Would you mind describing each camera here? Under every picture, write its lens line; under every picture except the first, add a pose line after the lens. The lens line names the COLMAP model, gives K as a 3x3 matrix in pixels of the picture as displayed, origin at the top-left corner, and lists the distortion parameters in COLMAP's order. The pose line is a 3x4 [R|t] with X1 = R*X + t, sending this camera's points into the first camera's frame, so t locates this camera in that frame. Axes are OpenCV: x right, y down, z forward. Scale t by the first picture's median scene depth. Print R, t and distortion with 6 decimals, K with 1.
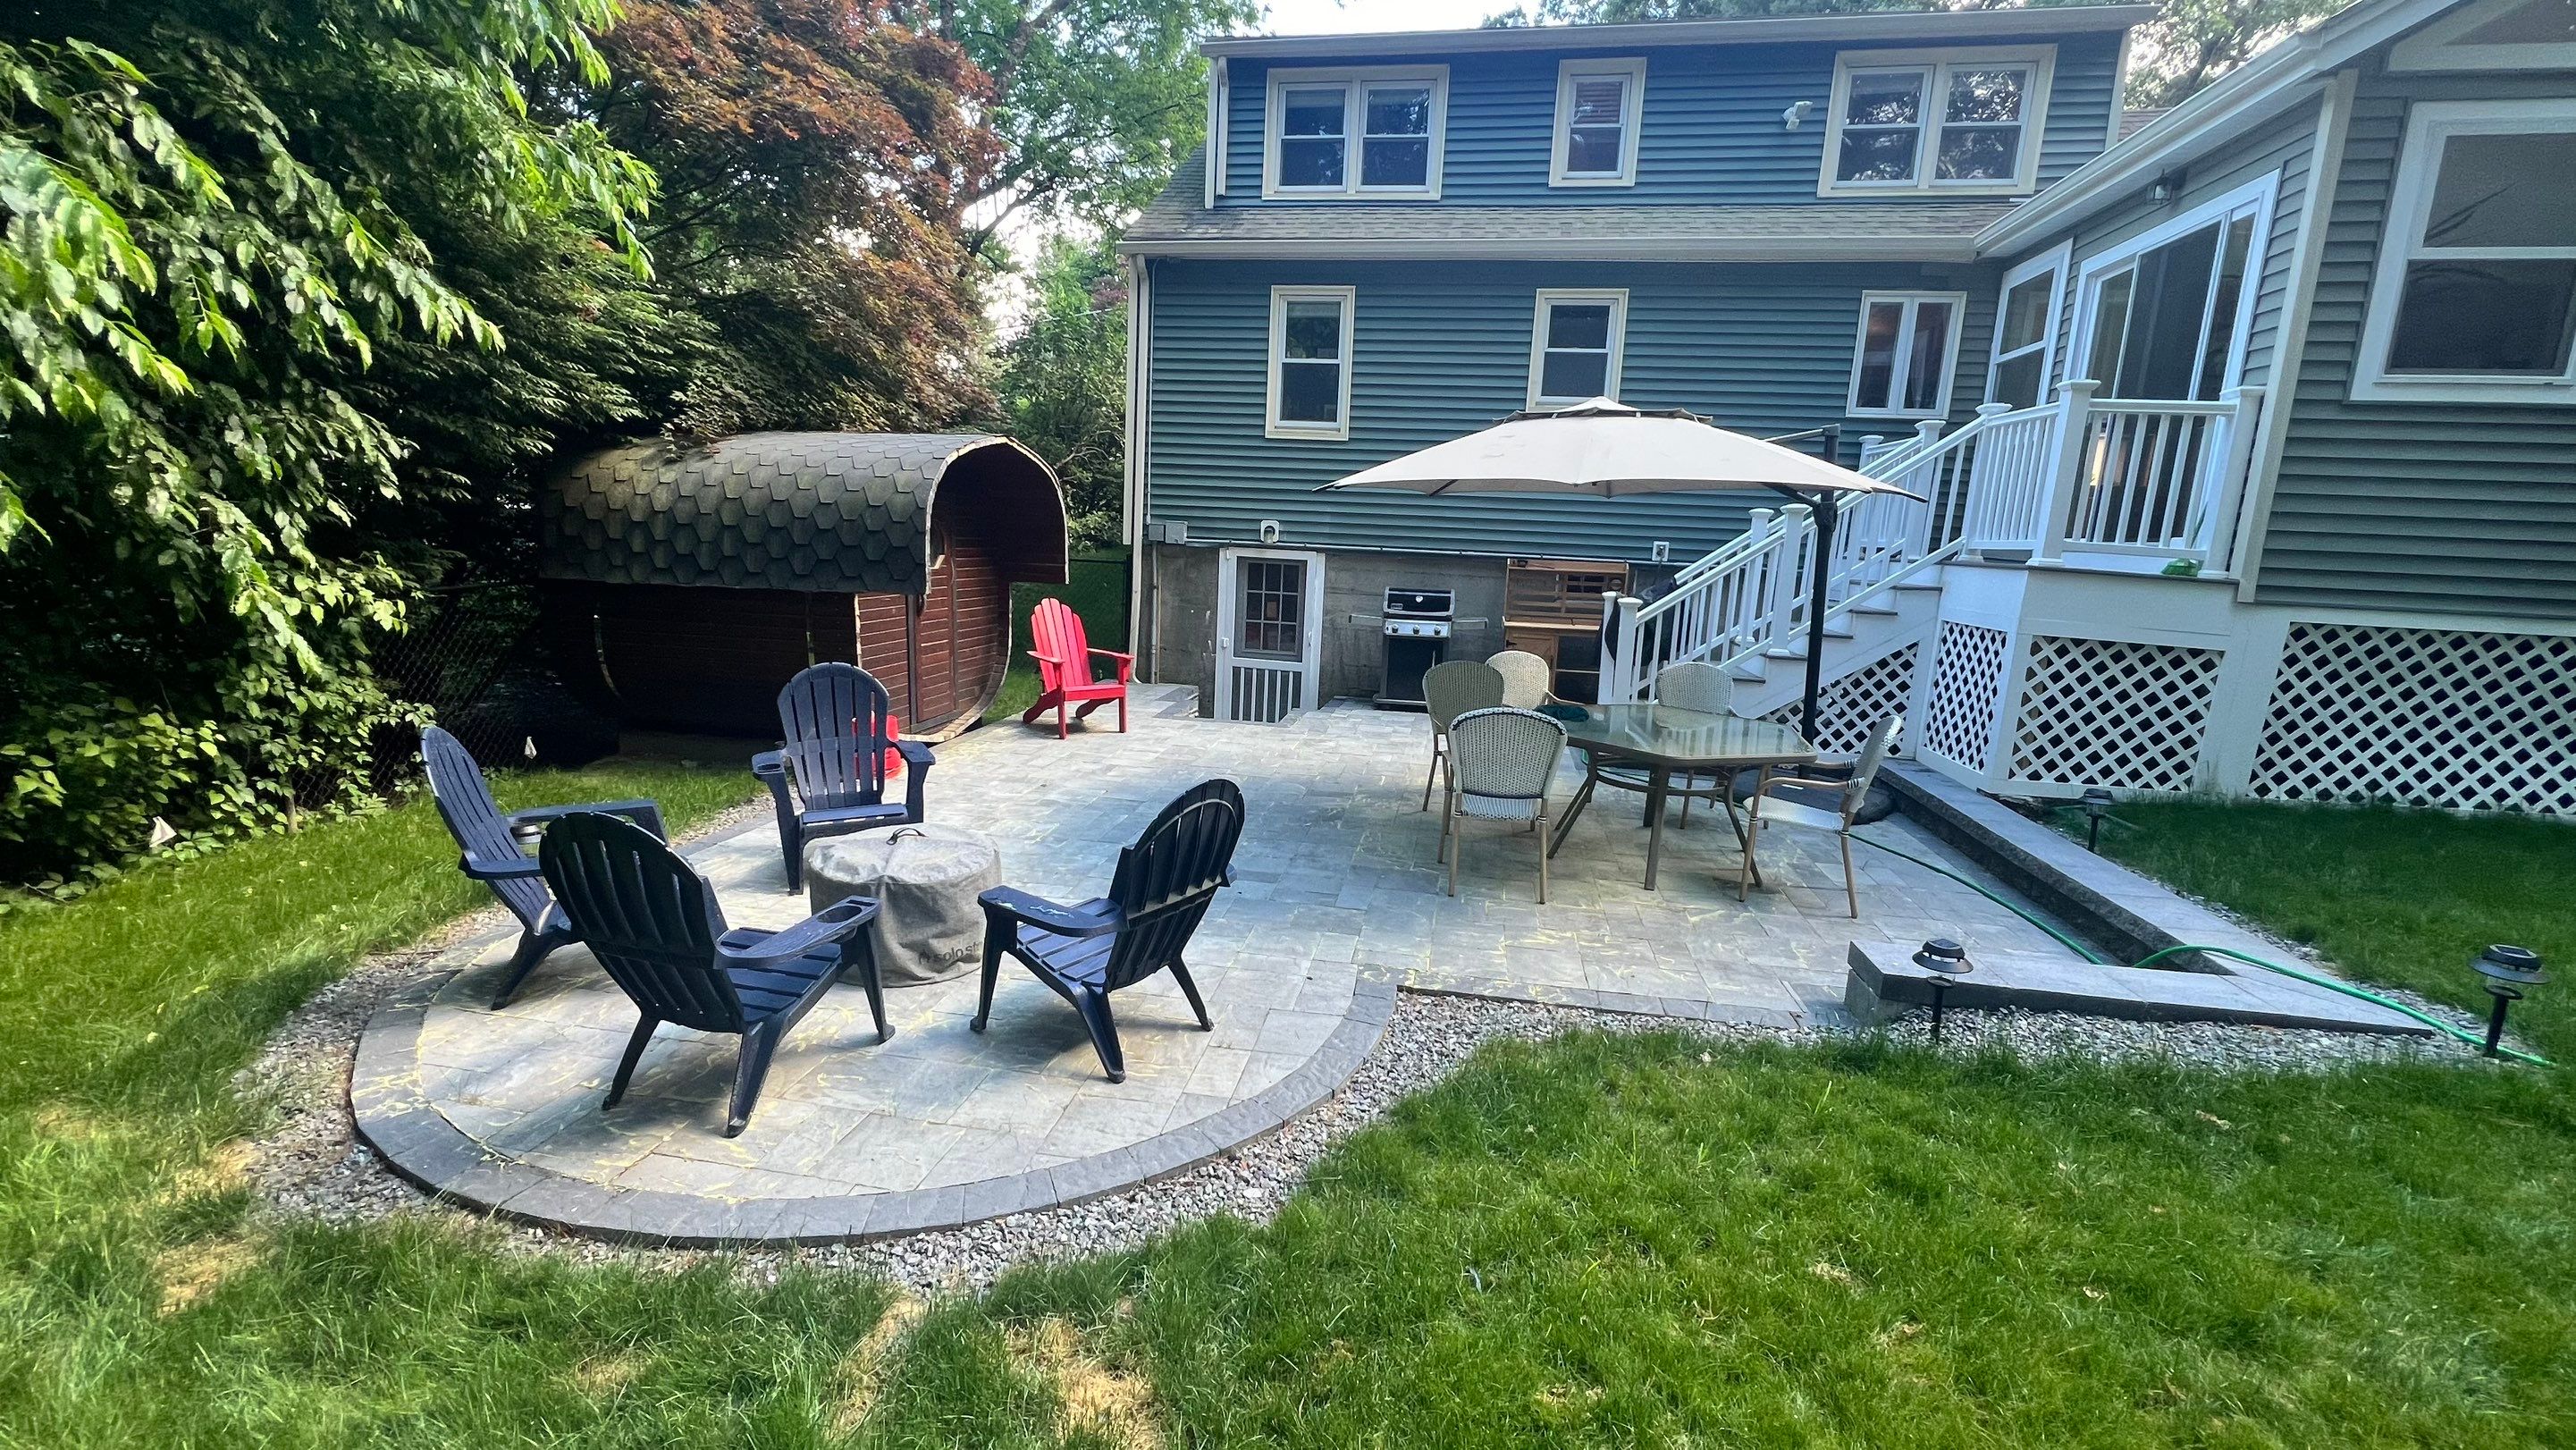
lens RADIAL K [[1030.0, 0, 1286.7], [0, 1030.0, 720.6], [0, 0, 1]] dist [0.000431, -0.000184]
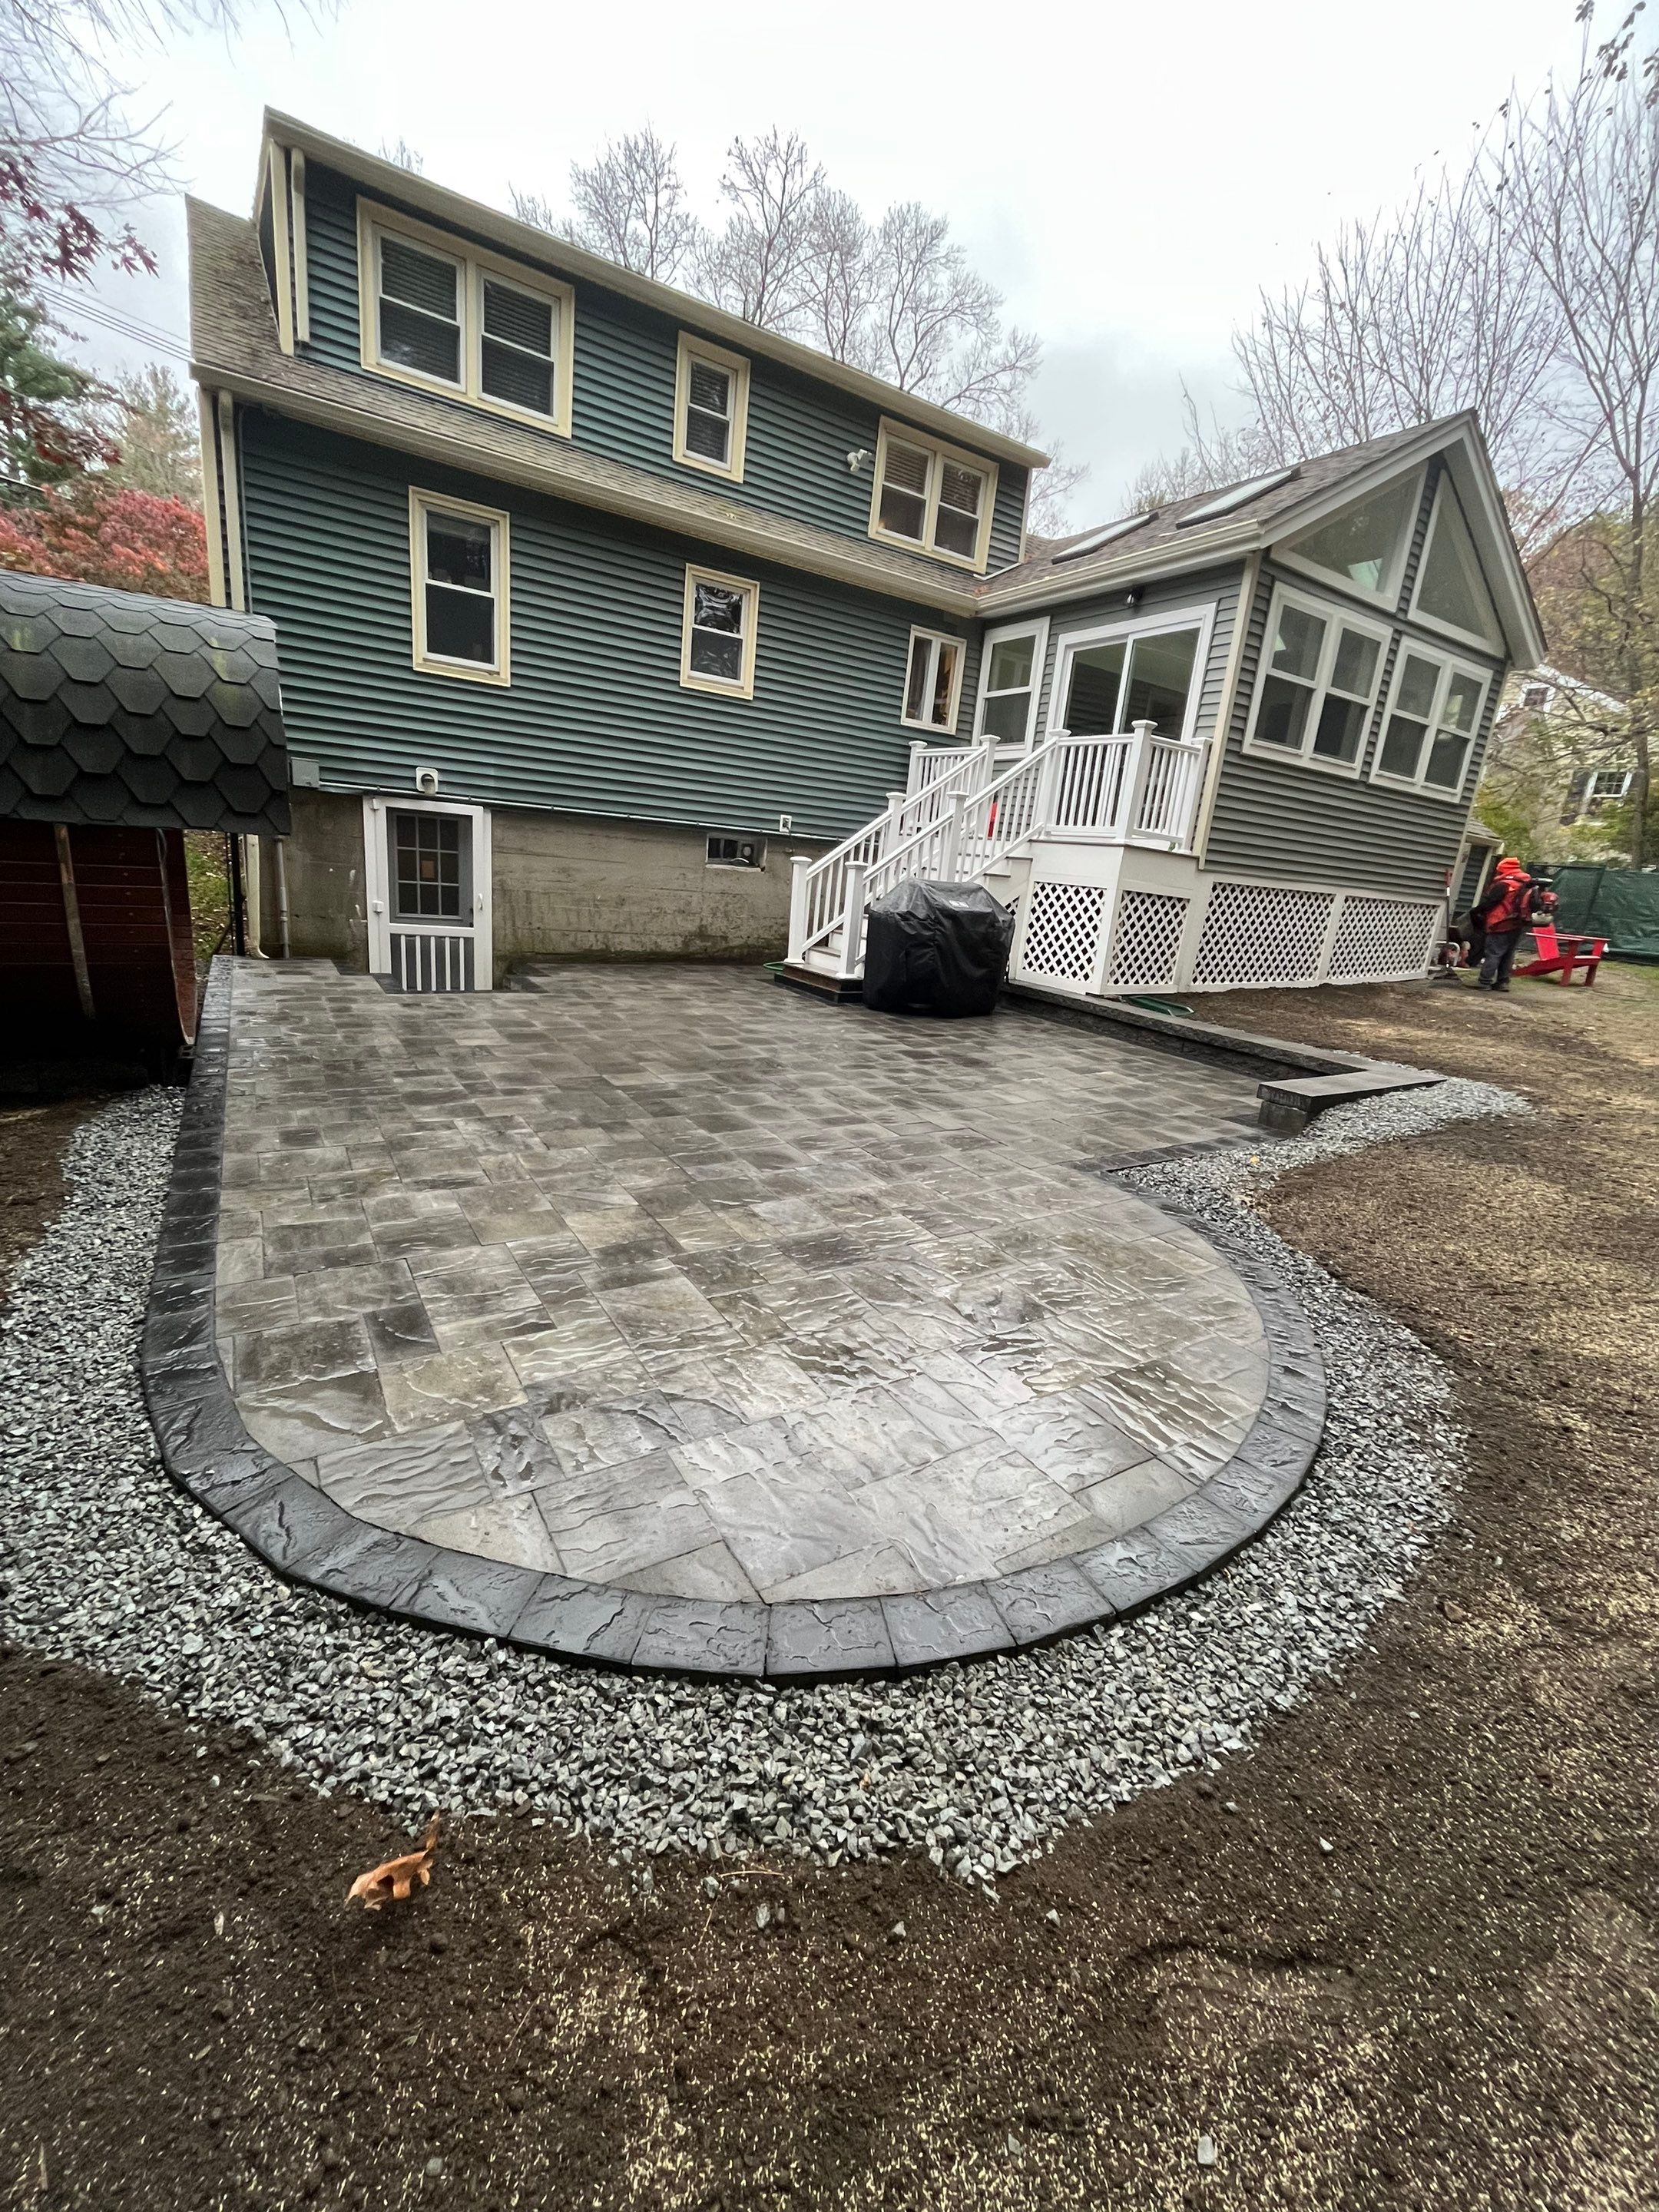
lens RADIAL K [[900.3, 0, 823.0], [0, 900.3, 1110.7], [0, 0, 1]] dist [-0.003649, -0.000617]
pose [[0.734992, -0.162278, 0.658372, -0.455505], [0.067405, 0.983617, 0.167196, -0.009942], [-0.674718, -0.078510, 0.733889, 0.227955]]
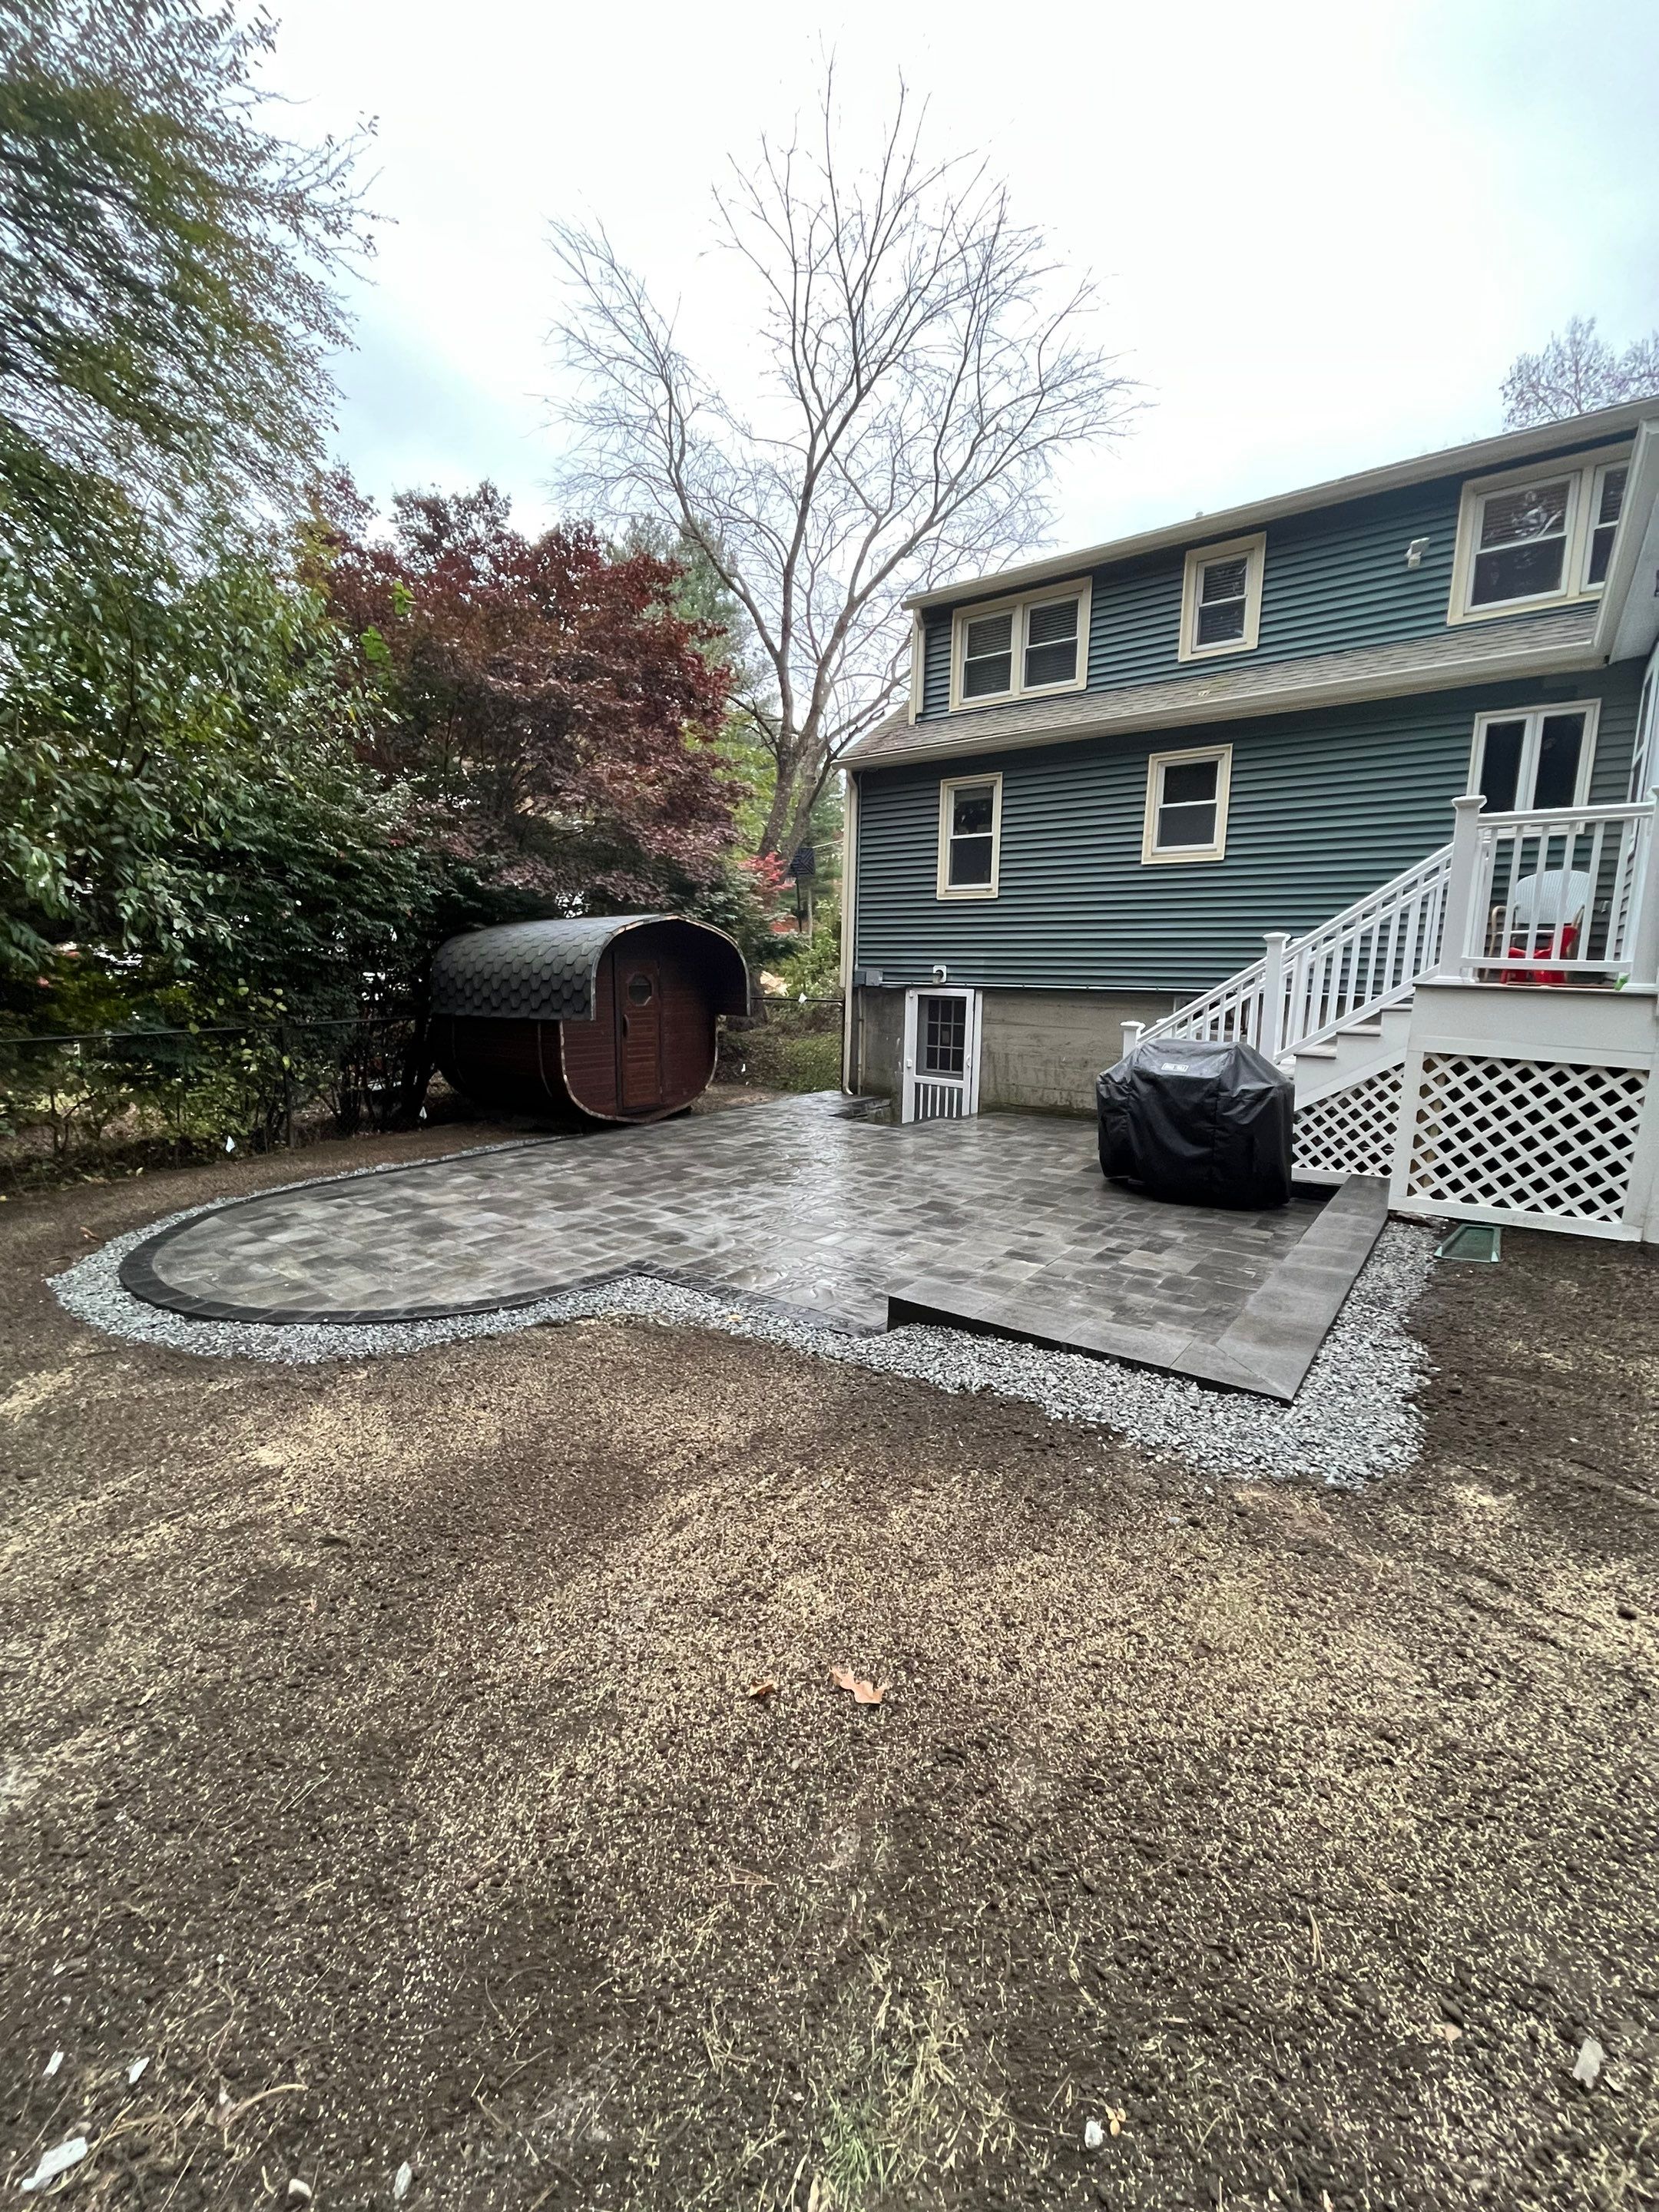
lens RADIAL K [[900.3, 0, 821.1], [0, 900.3, 1106.8], [0, 0, 1]] dist [-0.003649, -0.000617]
pose [[0.893679, 0.036328, -0.447234, 0.481792], [-0.056584, 0.997885, -0.032010, 0.025499], [0.445125, 0.053913, 0.893844, -0.030894]]
